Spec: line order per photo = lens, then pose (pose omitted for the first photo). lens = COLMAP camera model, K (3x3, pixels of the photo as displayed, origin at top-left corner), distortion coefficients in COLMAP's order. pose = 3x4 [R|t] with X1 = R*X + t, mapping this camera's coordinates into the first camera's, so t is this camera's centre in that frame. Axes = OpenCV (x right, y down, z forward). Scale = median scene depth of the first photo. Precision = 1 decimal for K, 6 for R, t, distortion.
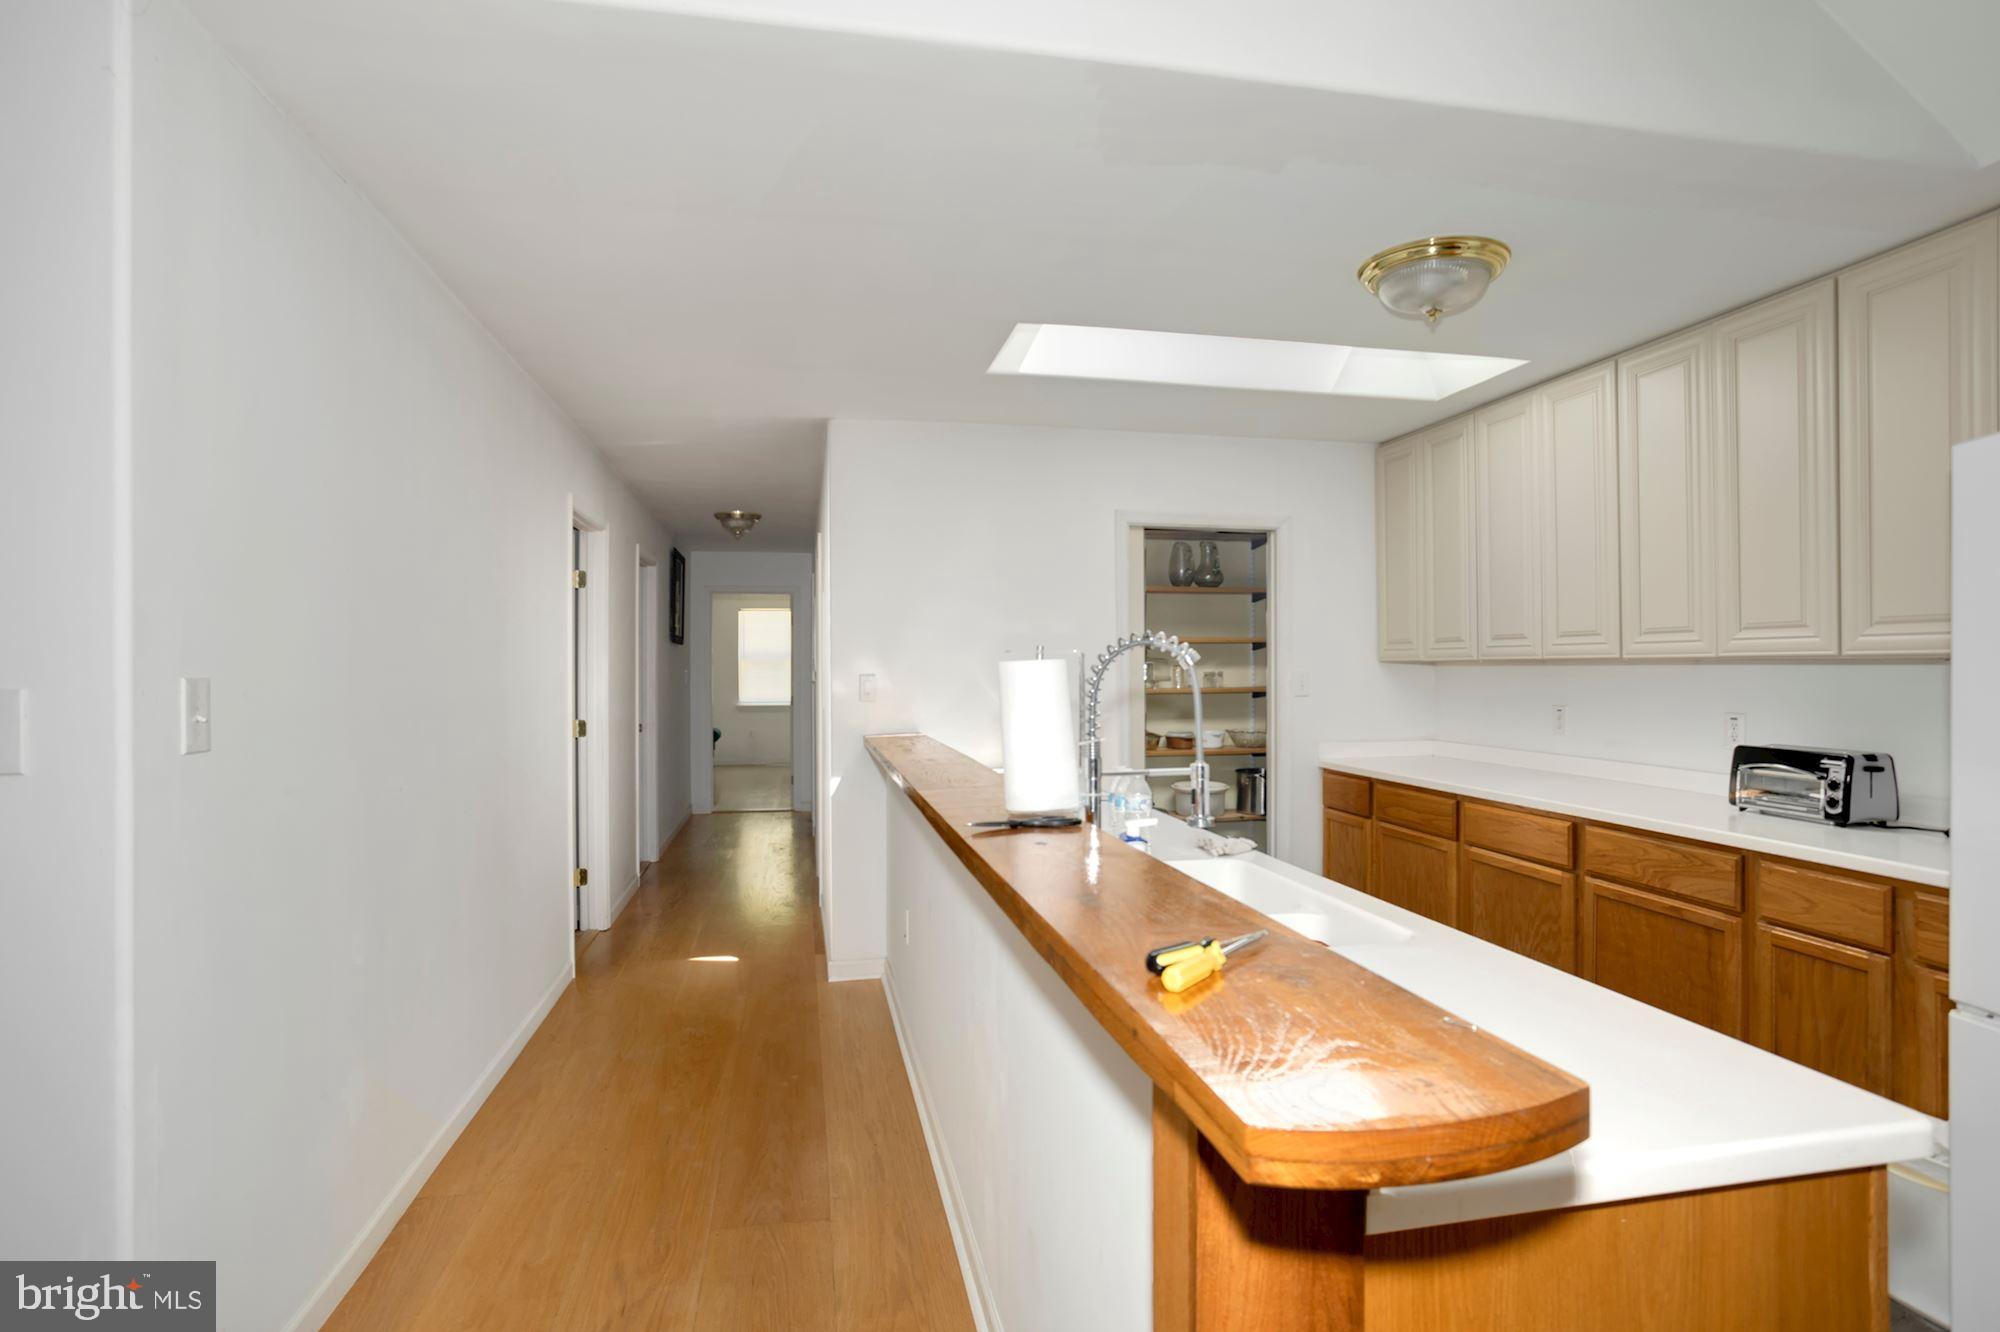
lens RADIAL K [[1021.4, 0, 1001.5], [0, 1021.4, 655.7], [0, 0, 1]] dist [-0.019203, 0.015939]
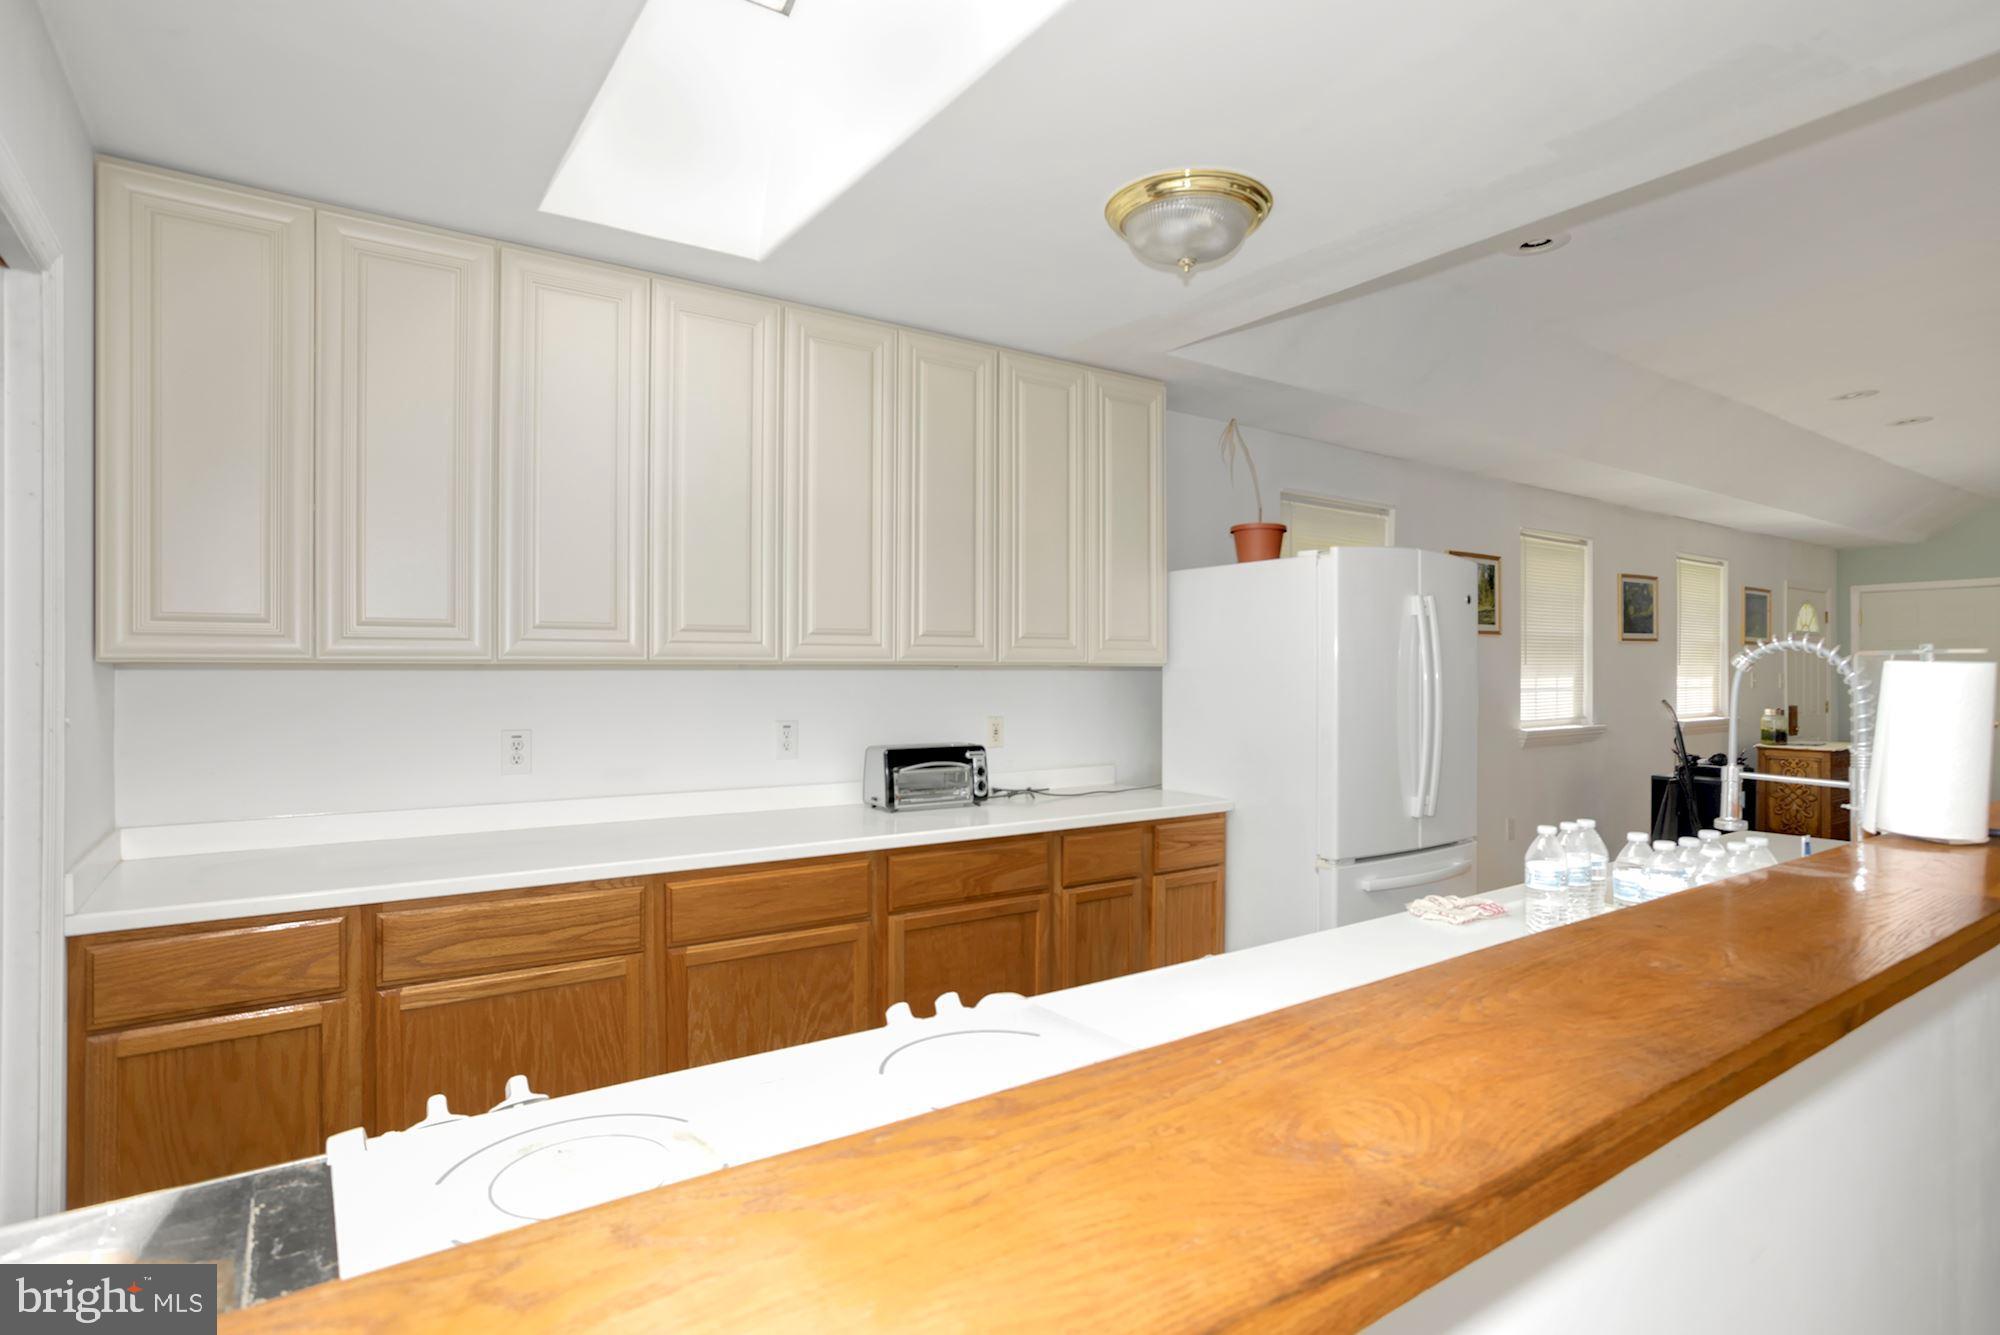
lens RADIAL K [[1021.4, 0, 999.0], [0, 1021.4, 667.9], [0, 0, 1]] dist [-0.019203, 0.015939]
pose [[-0.387594, 0.002370, 0.921827, -0.268059], [-0.008686, 0.999943, -0.006223, 0.011509], [-0.921789, -0.010419, -0.387552, 1.296002]]
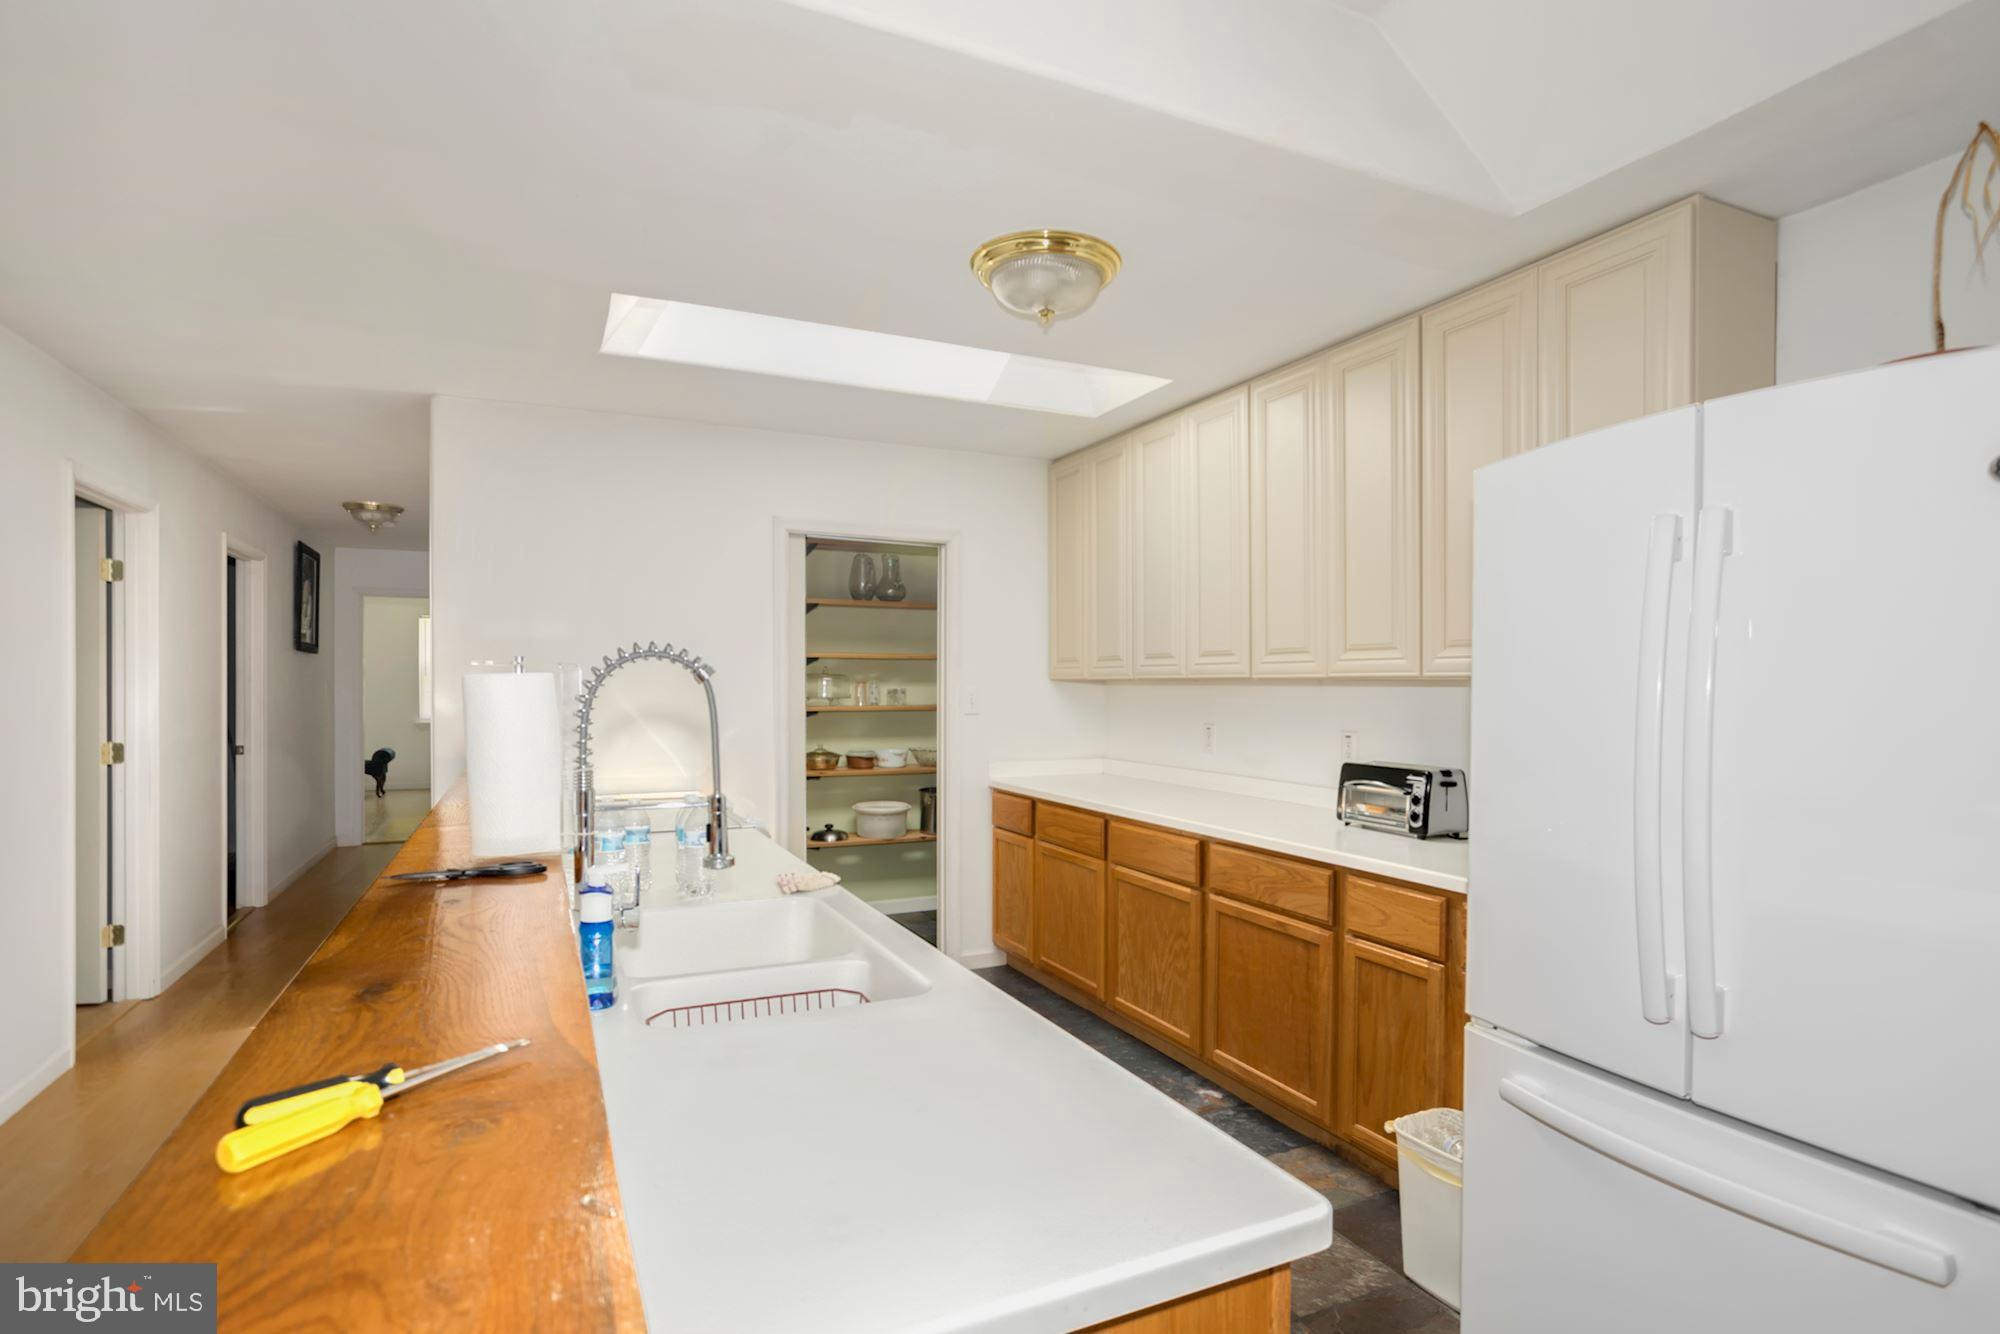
lens RADIAL K [[1021.4, 0, 986.4], [0, 1021.4, 683.0], [0, 0, 1]] dist [-0.019203, 0.015939]
pose [[0.973810, 0.007693, 0.227235, 0.130178], [-0.010050, 0.999907, 0.009218, 0.000630], [-0.227143, -0.011260, 0.973796, 0.067289]]
